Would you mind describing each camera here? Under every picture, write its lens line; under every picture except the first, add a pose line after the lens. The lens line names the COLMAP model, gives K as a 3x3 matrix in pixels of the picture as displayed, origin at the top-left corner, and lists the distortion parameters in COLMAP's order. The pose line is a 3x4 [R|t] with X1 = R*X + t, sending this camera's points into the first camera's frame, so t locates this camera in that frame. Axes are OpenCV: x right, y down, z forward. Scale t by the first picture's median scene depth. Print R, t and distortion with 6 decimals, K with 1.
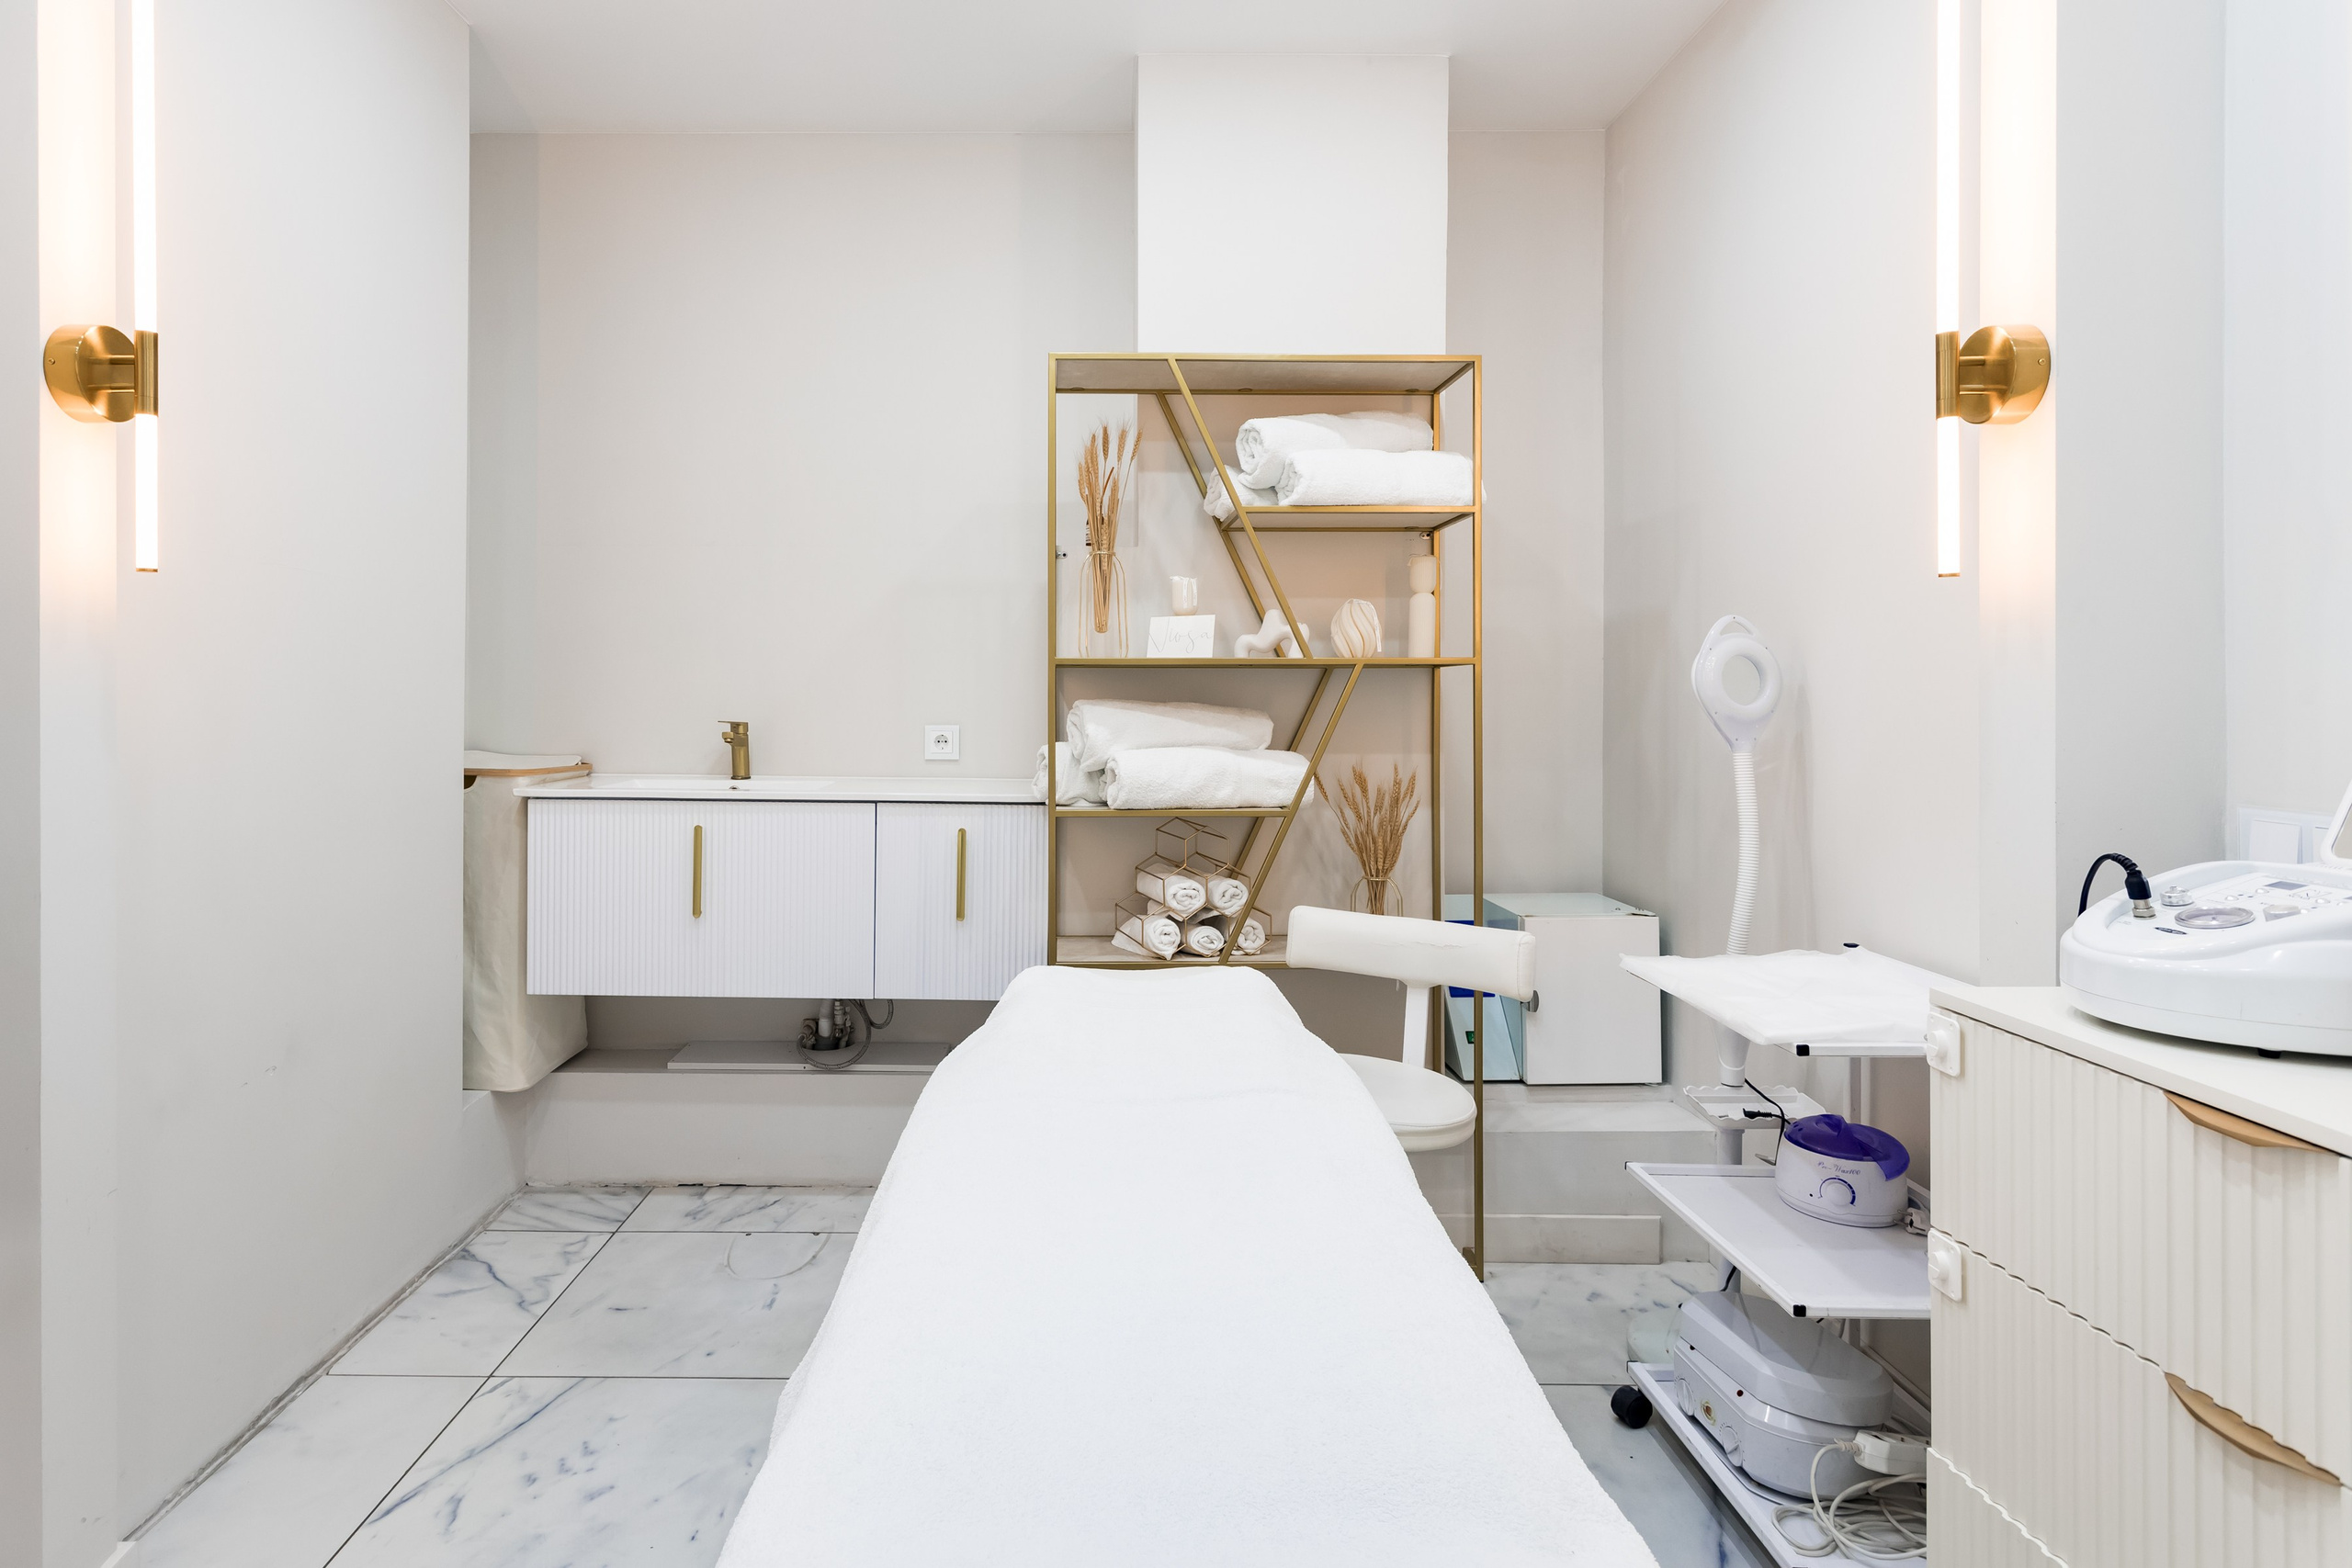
lens RADIAL K [[1259.9, 0, 1069.8], [0, 1259.9, 696.2], [0, 0, 1]] dist [-0.002162, 0.000808]
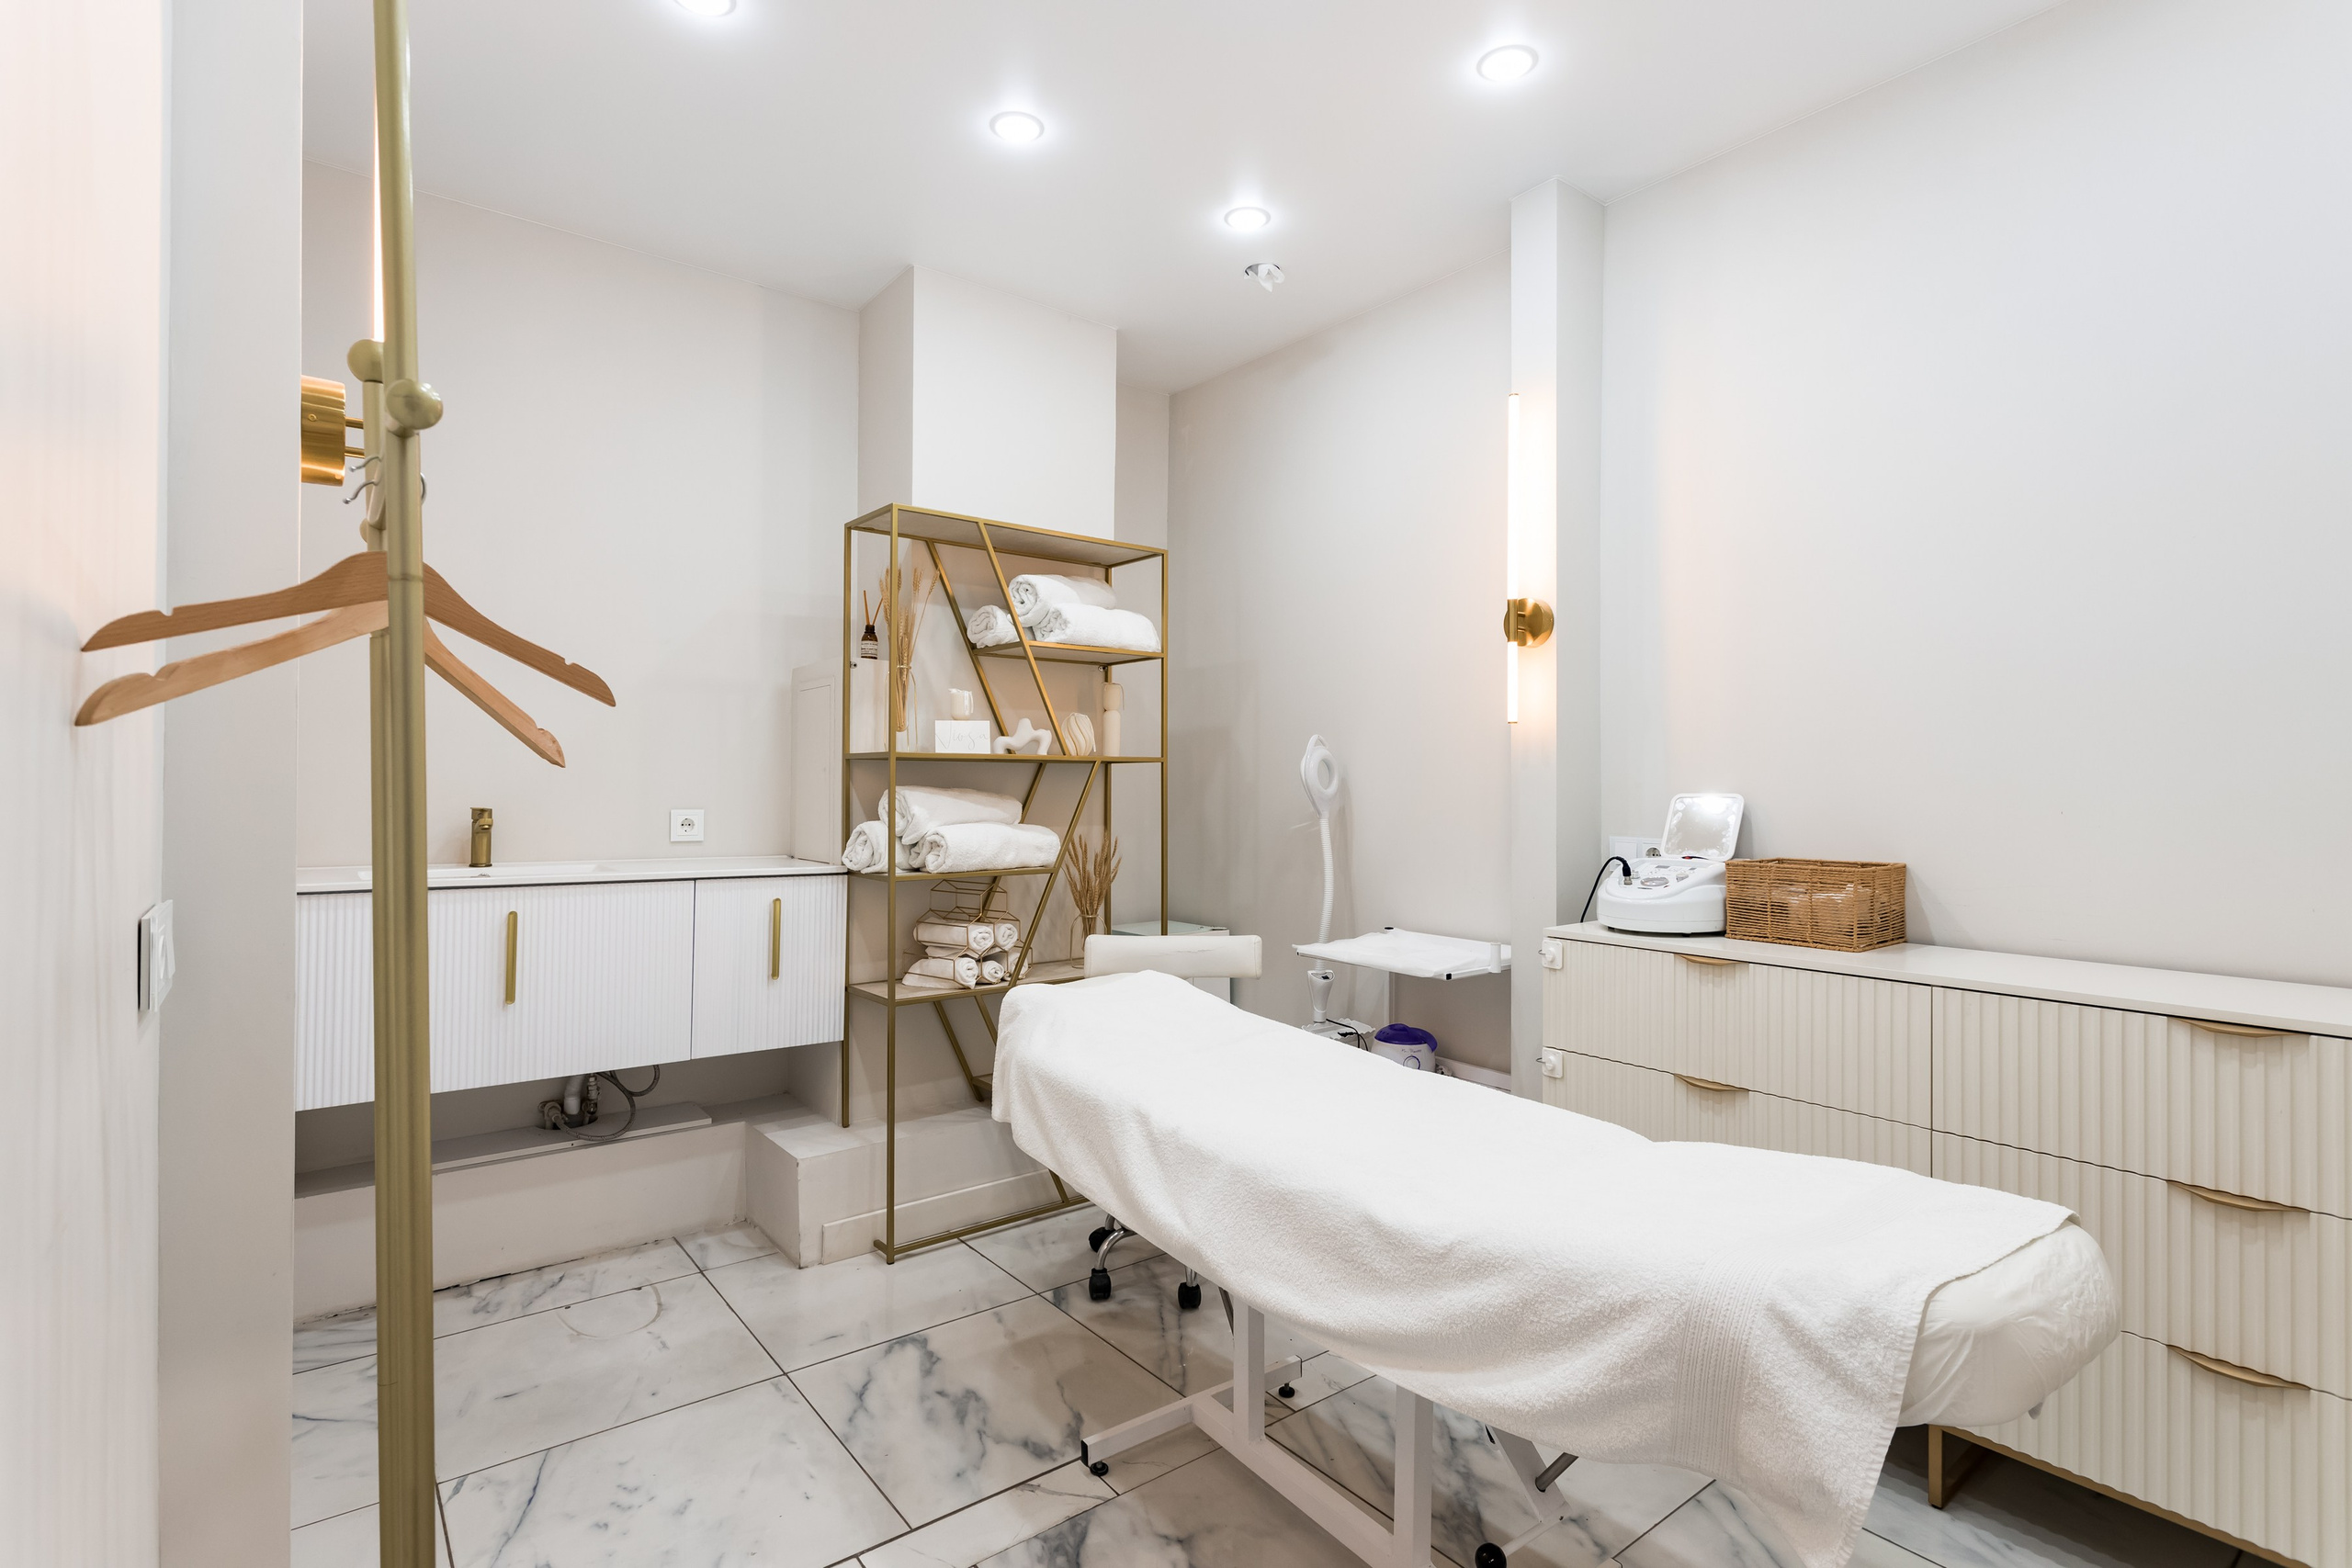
lens RADIAL K [[1115.6, 0, 1176.0], [0, 1115.6, 784.0], [0, 0, 1]] dist [0.003434, 0.000718]
pose [[0.785713, 0.003171, 0.618583, -0.437677], [-0.002270, 0.999995, -0.002243, 0.002496], [-0.618587, 0.000358, 0.785716, -0.021292]]
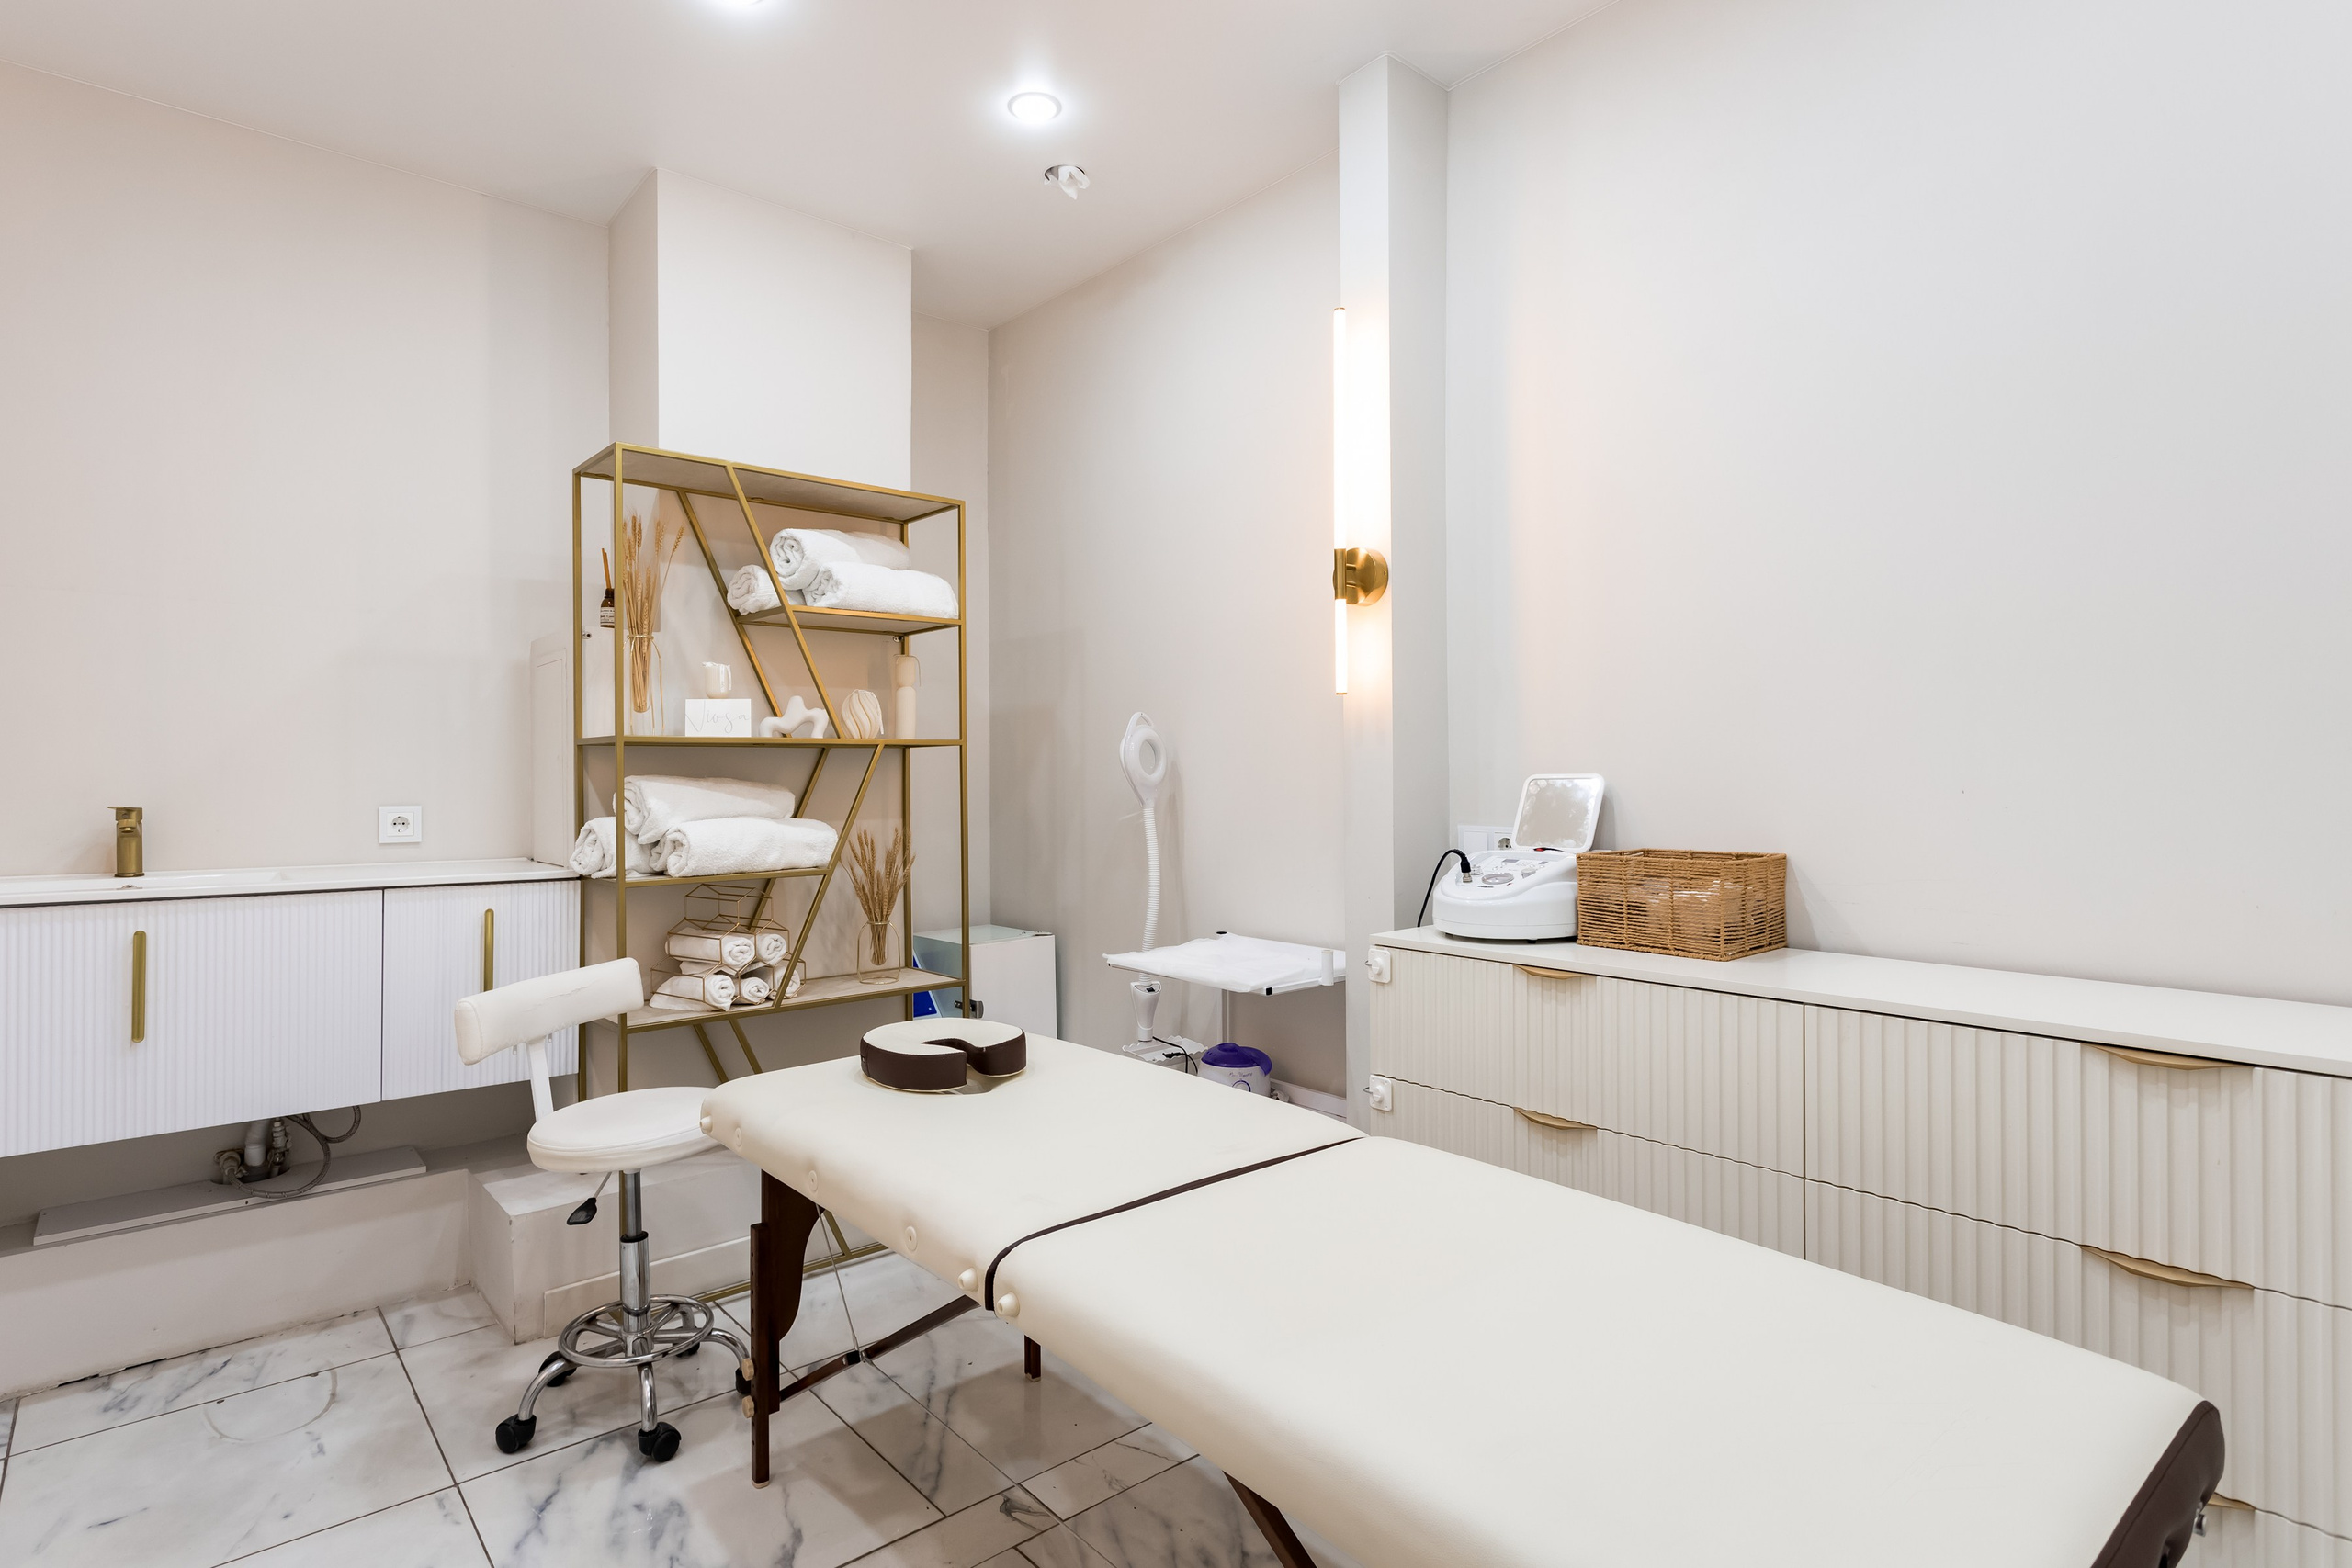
lens RADIAL K [[1180.7, 0, 1102.7], [0, 1180.7, 781.8], [0, 0, 1]] dist [0.003379, 0.001021]
pose [[0.773185, -0.010303, 0.634097, -0.303344], [0.008334, 0.999947, 0.006085, 0.004969], [-0.634126, 0.000580, 0.773230, -0.006916]]
